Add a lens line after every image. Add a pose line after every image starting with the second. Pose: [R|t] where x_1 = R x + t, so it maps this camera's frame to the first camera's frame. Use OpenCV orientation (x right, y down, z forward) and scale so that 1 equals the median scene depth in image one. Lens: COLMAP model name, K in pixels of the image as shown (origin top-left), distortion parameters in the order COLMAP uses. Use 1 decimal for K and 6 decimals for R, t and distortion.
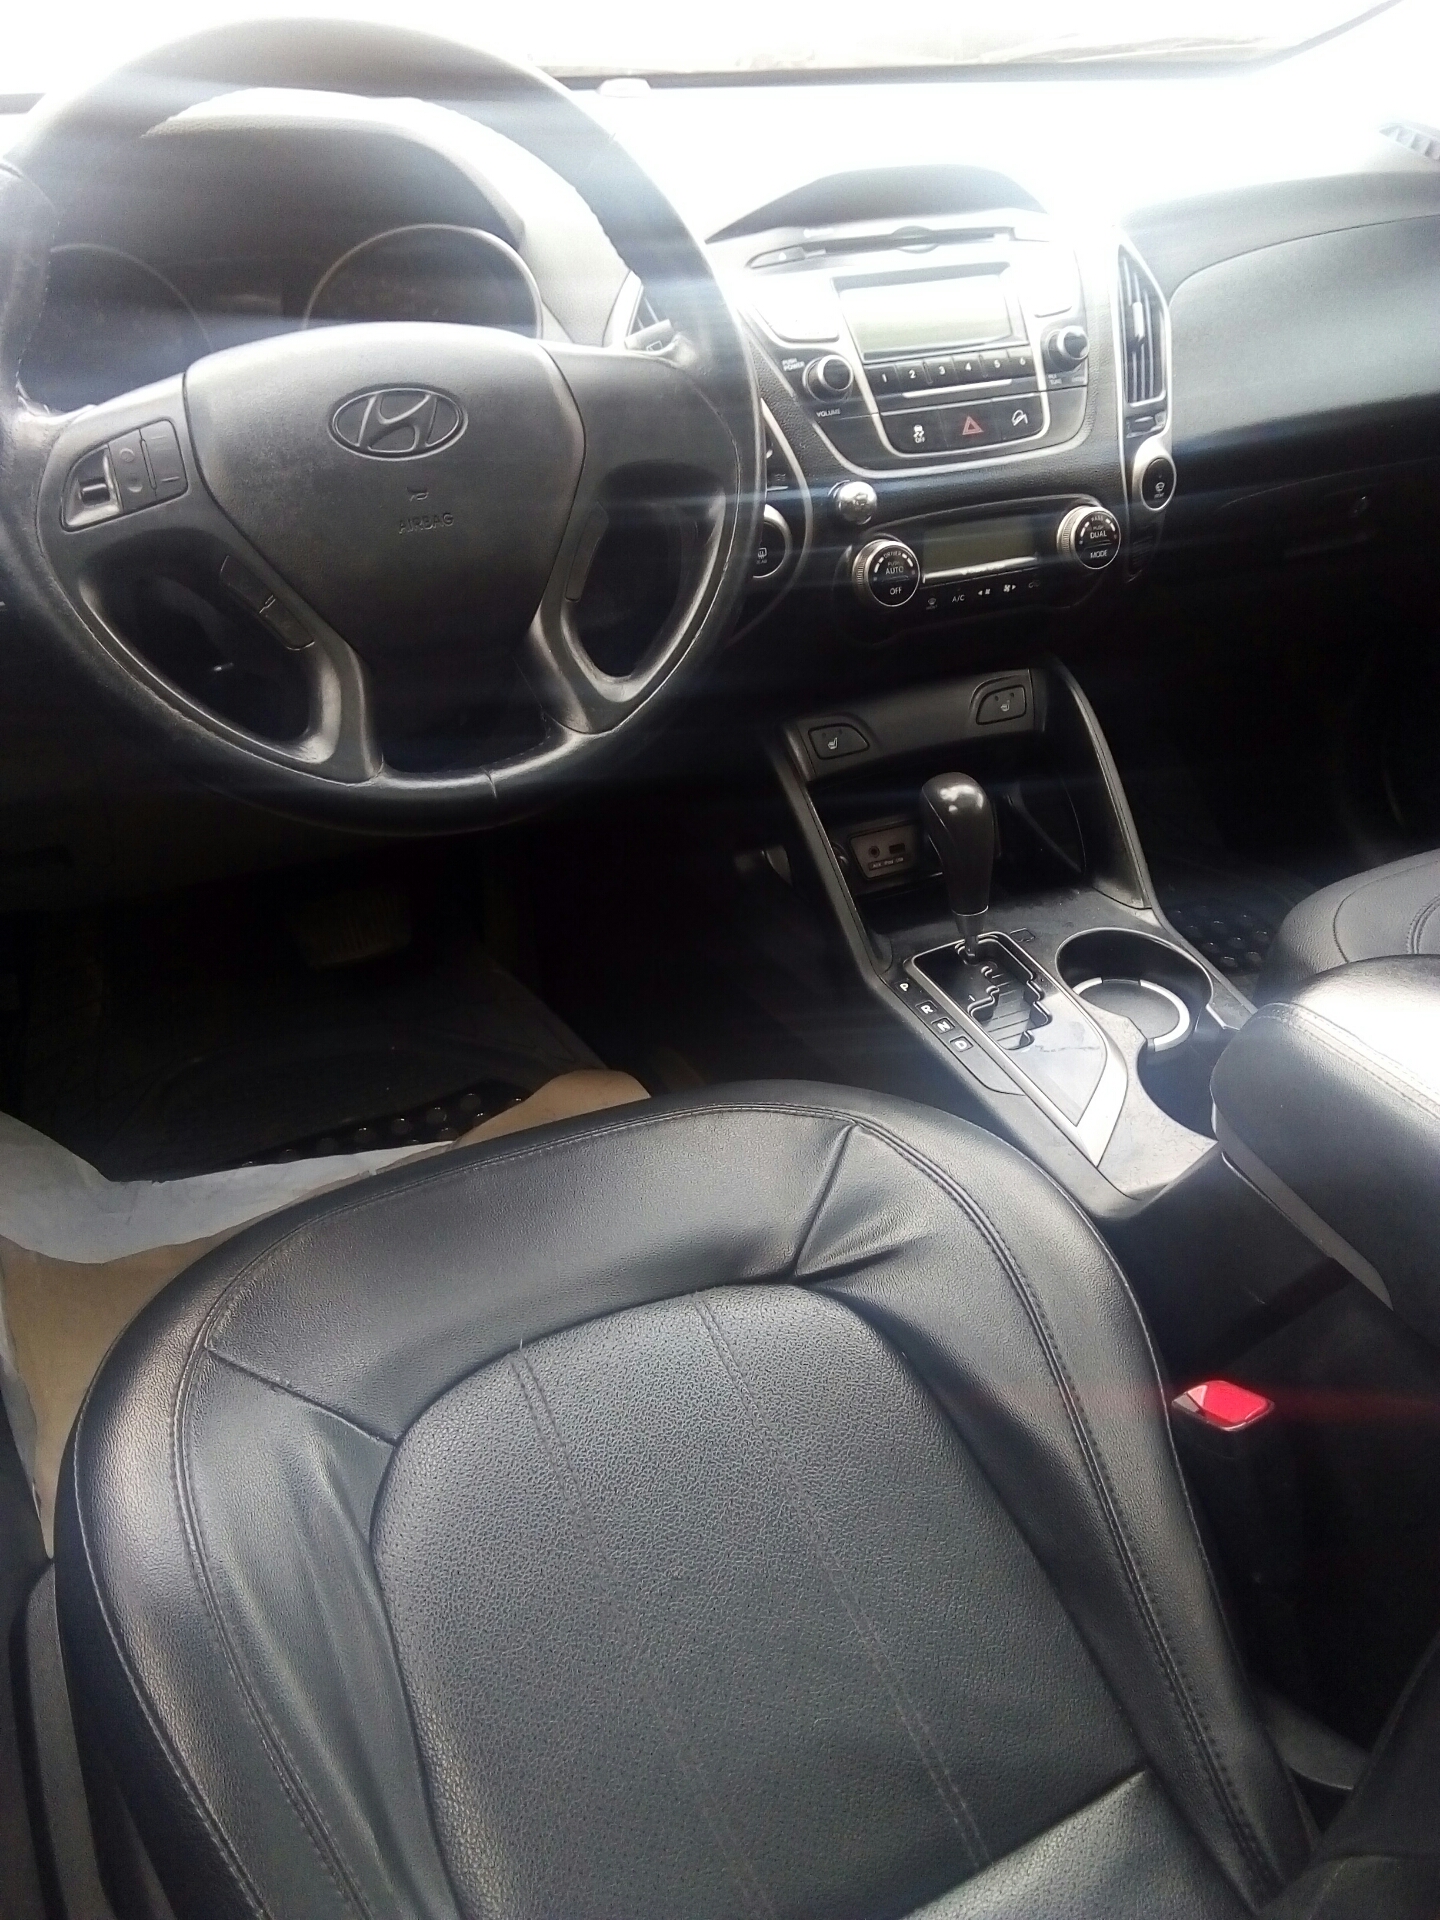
lens RADIAL K [[1540.8, 0, 728.0], [0, 1540.8, 960.9], [0, 0, 1]] dist [0.062519, -0.077435]
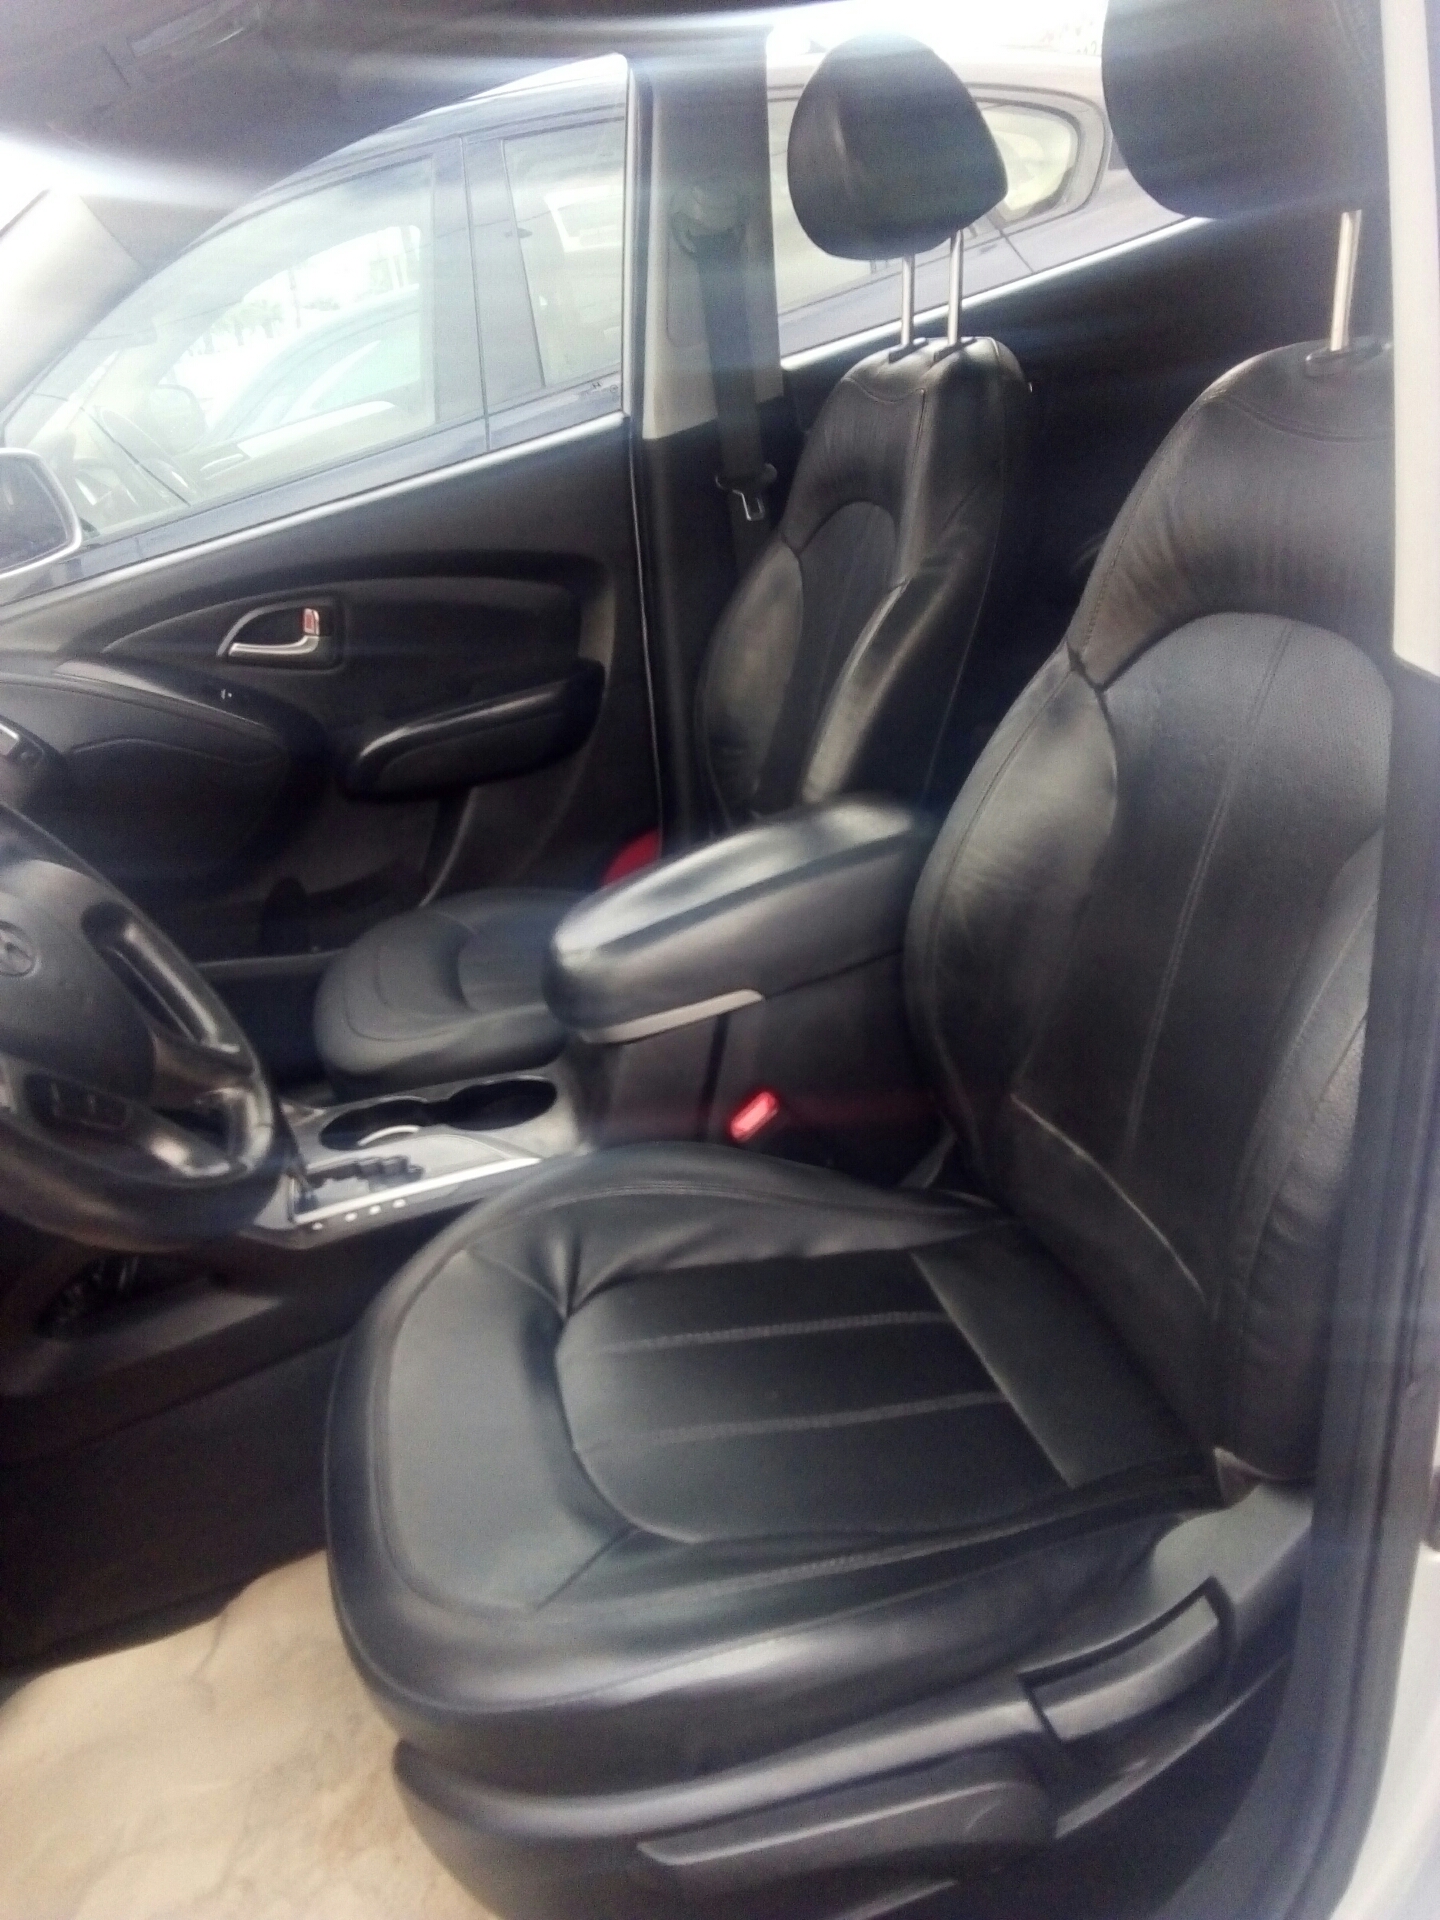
lens RADIAL K [[1540.8, 0, 707.7], [0, 1540.8, 967.5], [0, 0, 1]] dist [0.062519, -0.077435]
pose [[0.202755, -0.461583, 0.863615, -1.002324], [0.709416, 0.677168, 0.195378, -0.182003], [-0.674996, 0.573049, 0.464754, 0.126654]]
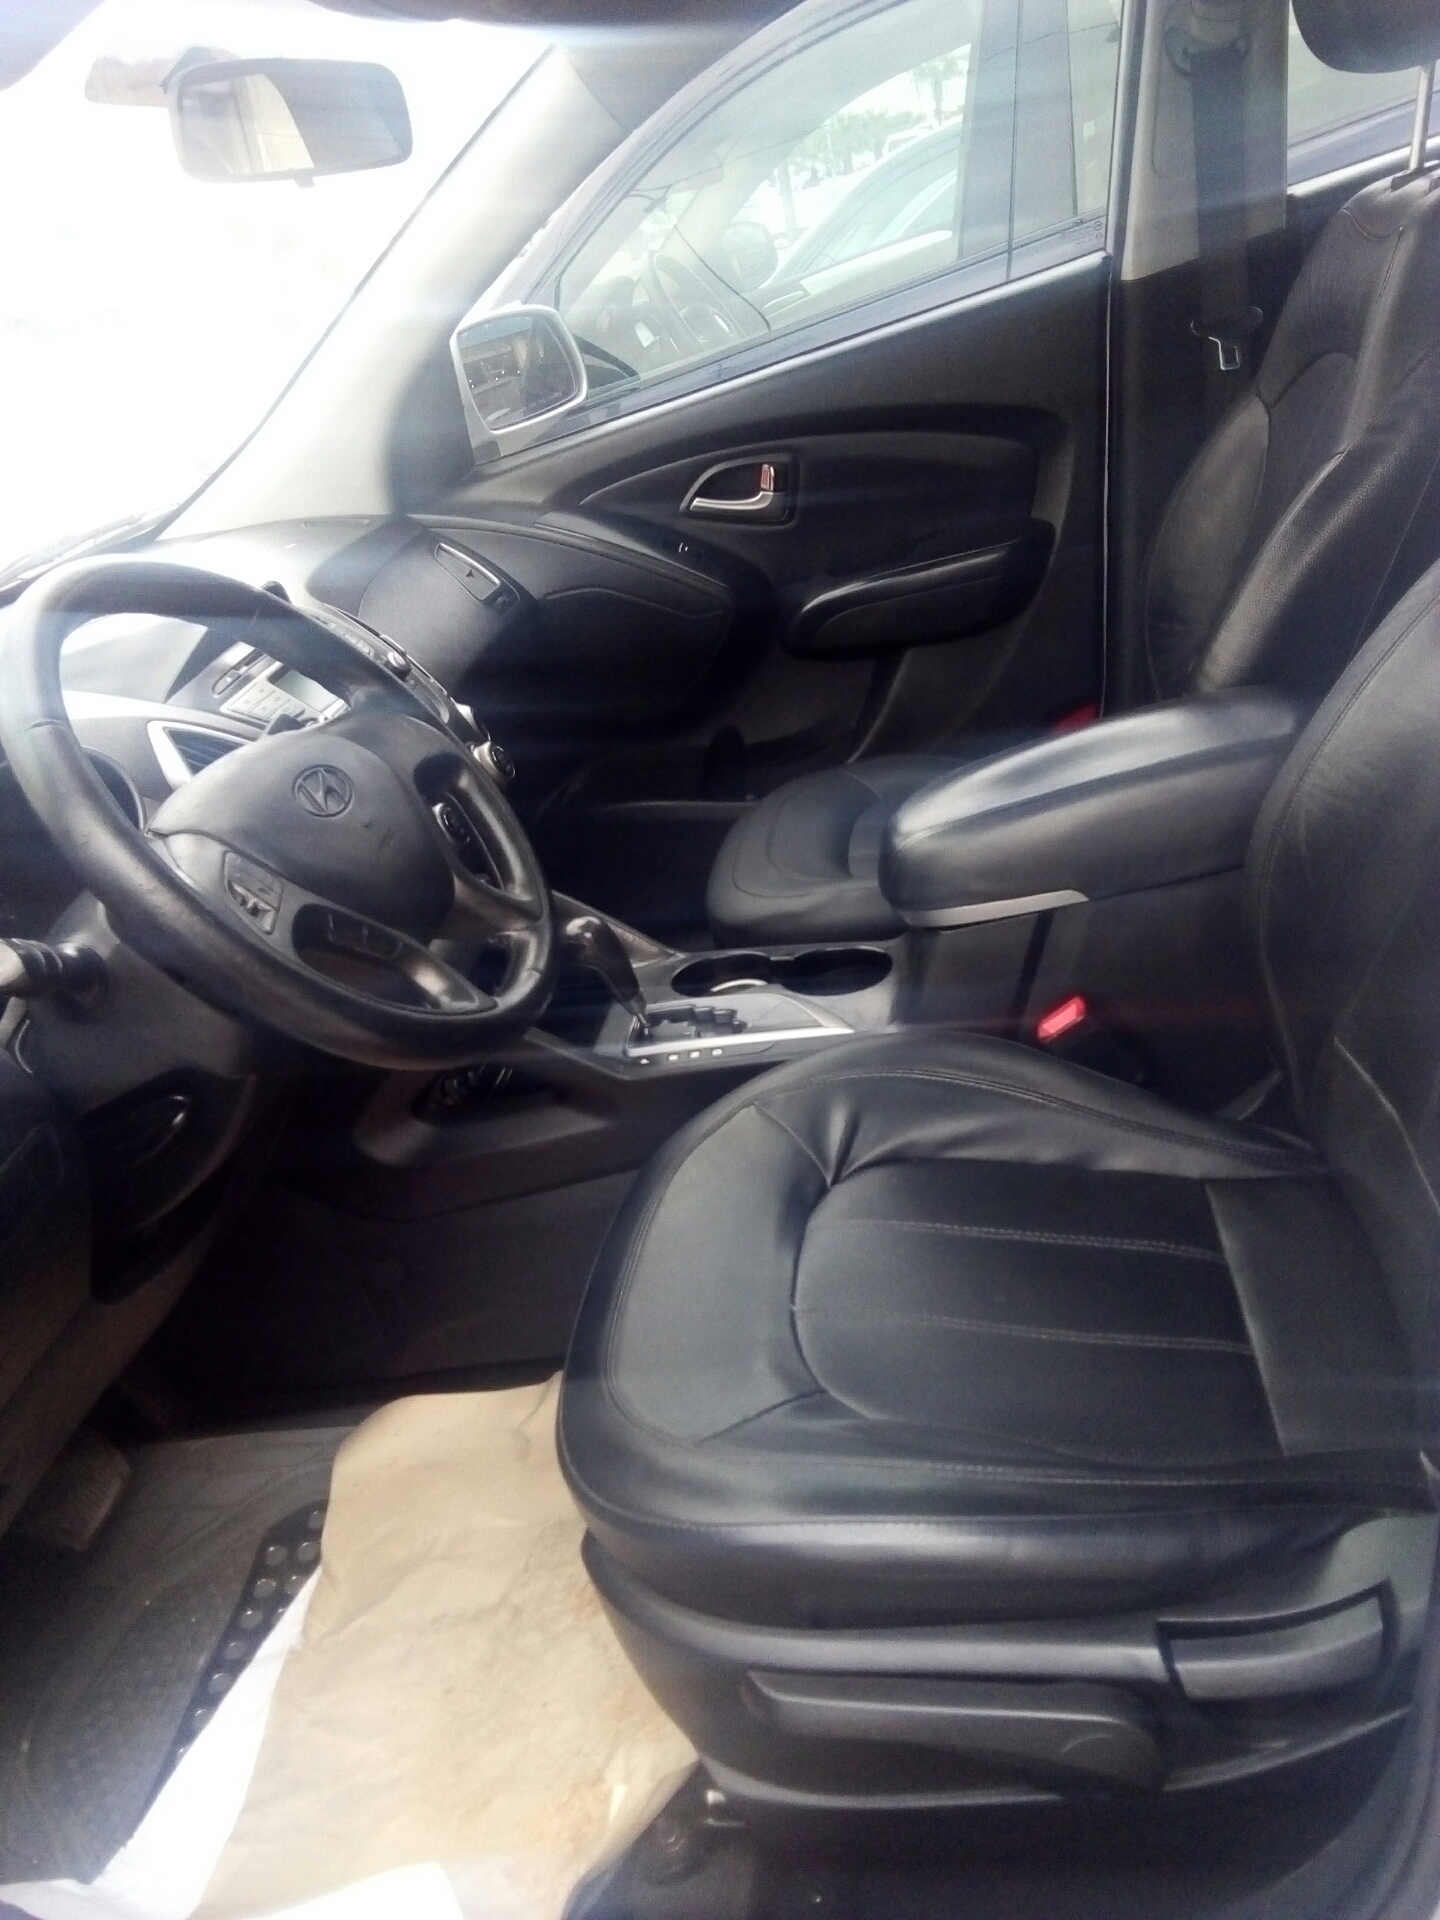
lens RADIAL K [[1540.8, 0, 707.3], [0, 1540.8, 968.3], [0, 0, 1]] dist [0.062519, -0.077435]
pose [[0.538235, -0.497678, 0.680162, -0.916515], [0.666136, 0.745602, 0.018425, -0.040450], [-0.516300, 0.443164, 0.732831, -0.054251]]
